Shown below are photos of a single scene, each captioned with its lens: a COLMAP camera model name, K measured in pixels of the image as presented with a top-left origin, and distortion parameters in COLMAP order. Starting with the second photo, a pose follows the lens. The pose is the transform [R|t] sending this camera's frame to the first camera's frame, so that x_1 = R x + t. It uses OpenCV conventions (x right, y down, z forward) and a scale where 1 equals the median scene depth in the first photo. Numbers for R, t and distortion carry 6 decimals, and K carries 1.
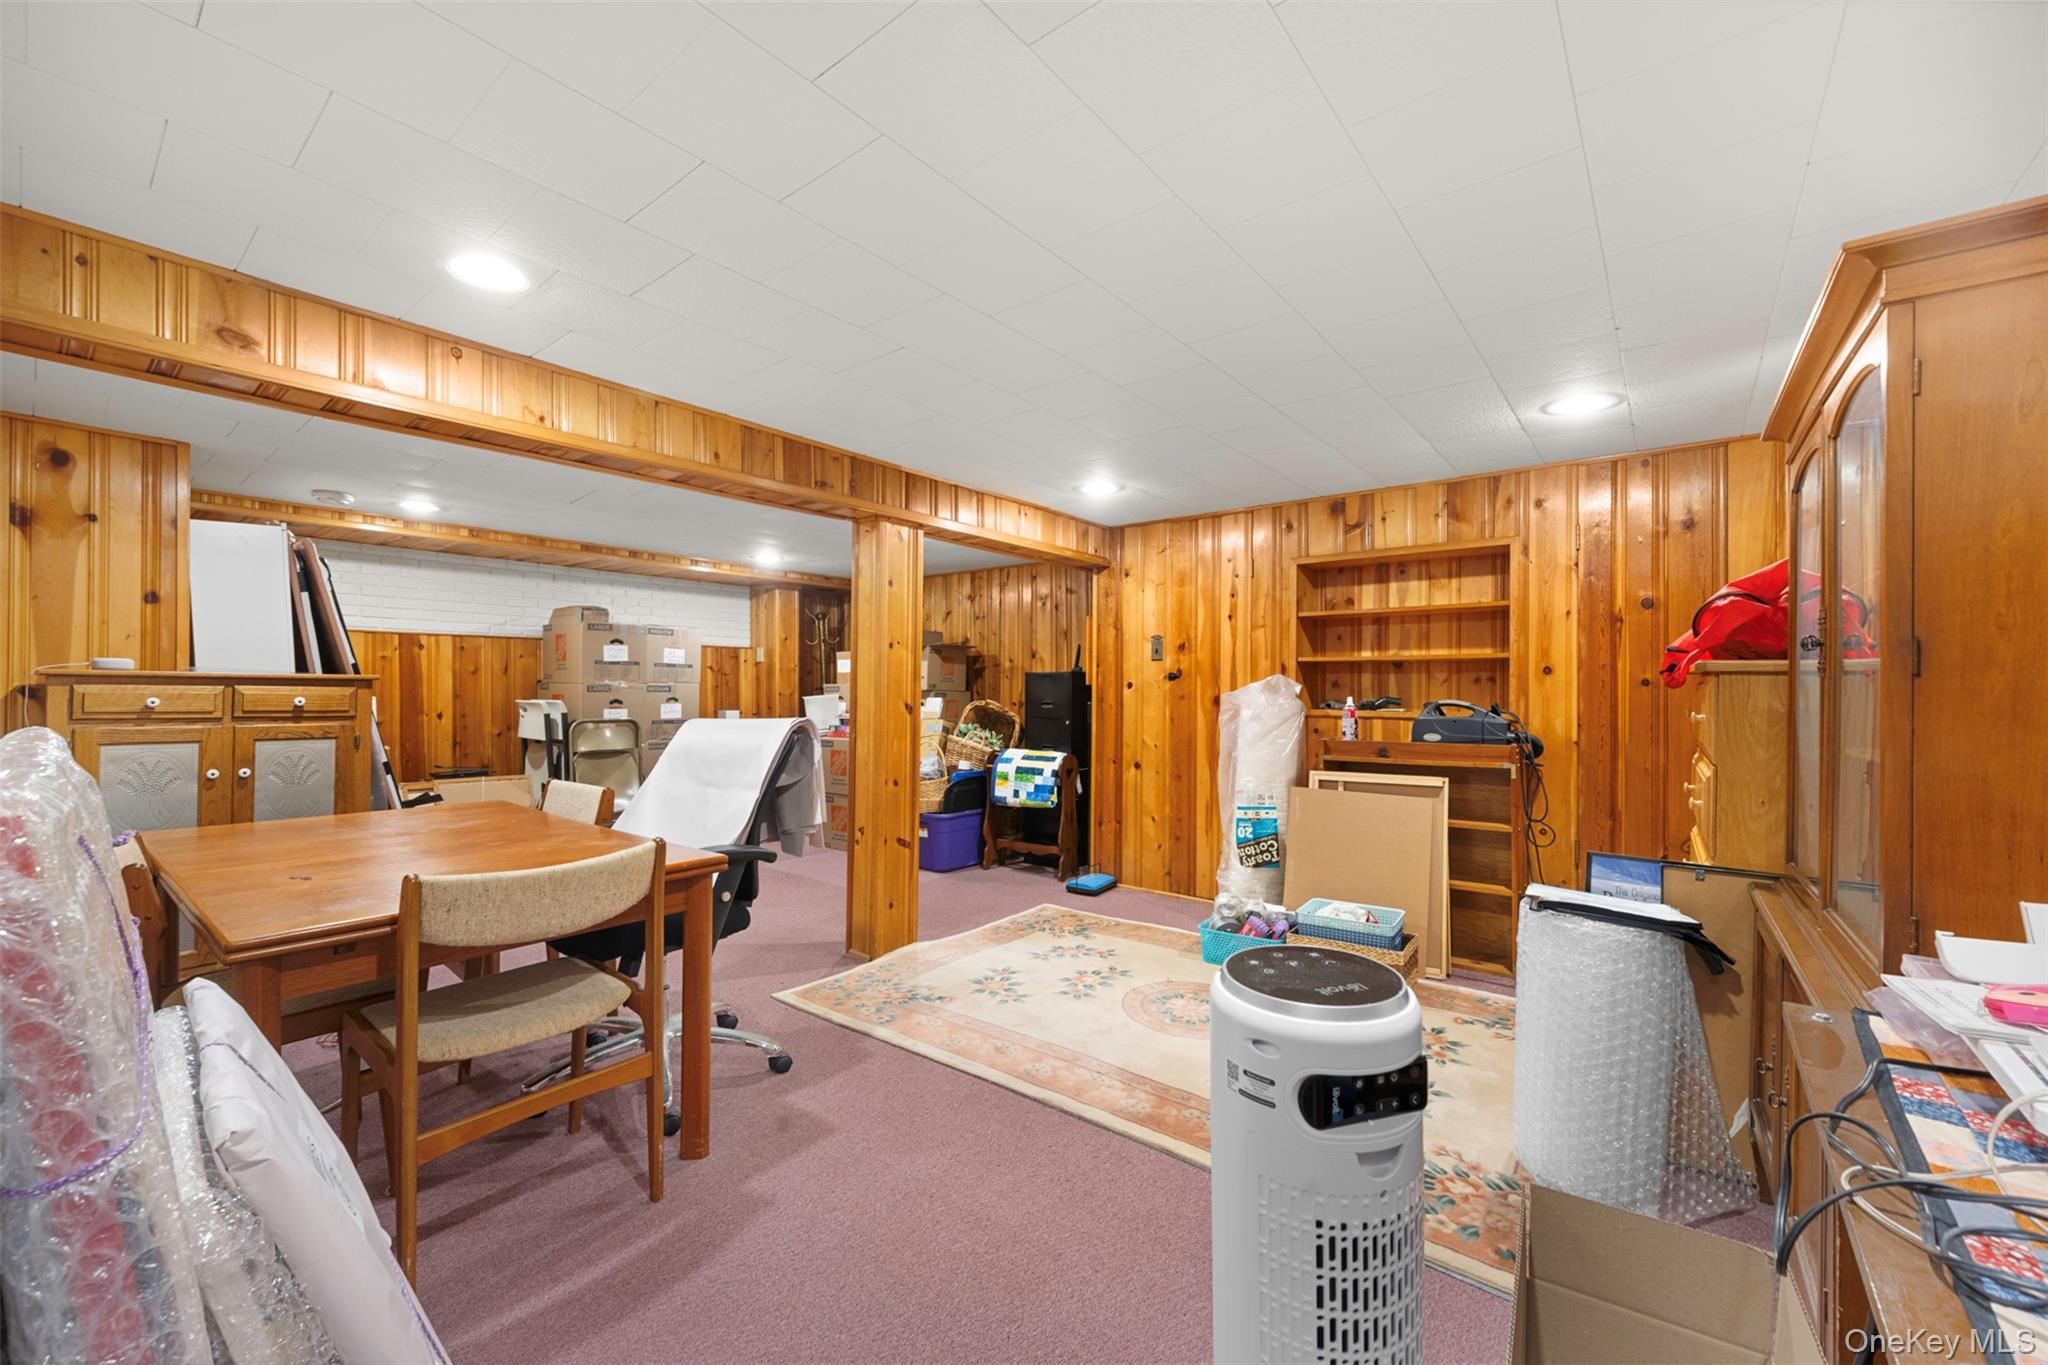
lens RADIAL K [[826.7, 0, 1020.0], [0, 826.7, 689.9], [0, 0, 1]] dist [-0.000197, -0.000042]
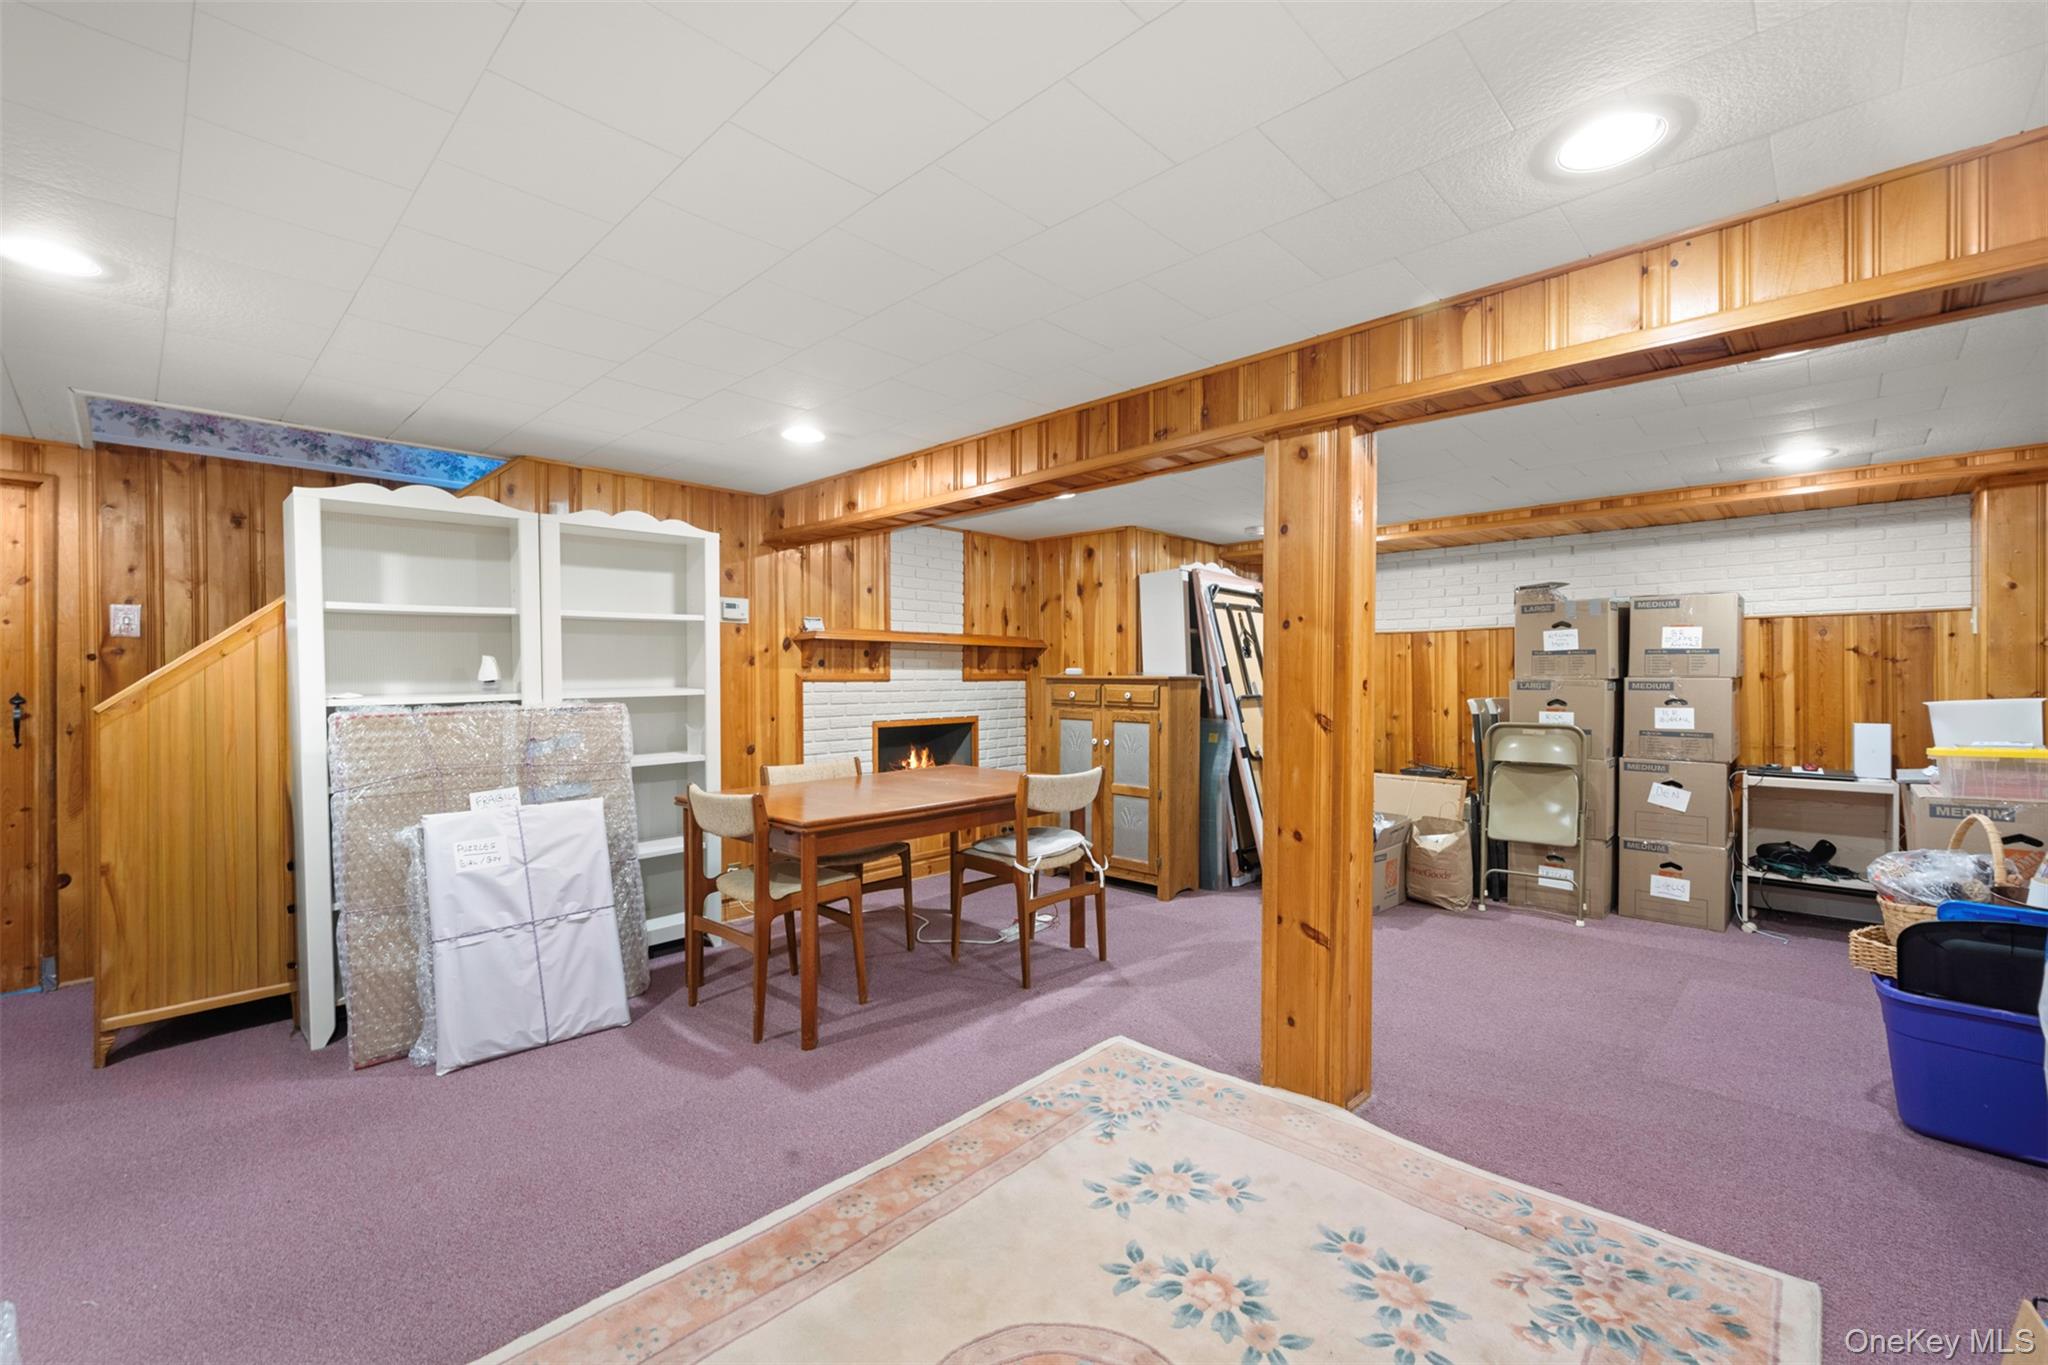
lens RADIAL K [[865.2, 0, 1024.0], [0, 865.2, 682.5], [0, 0, 1]] dist [0.000776, 0.000096]
pose [[-0.094462, 0.000204, -0.995528, 0.521142], [0.001029, 0.999999, 0.000107, -0.007393], [0.995528, -0.001014, -0.094462, 0.816540]]
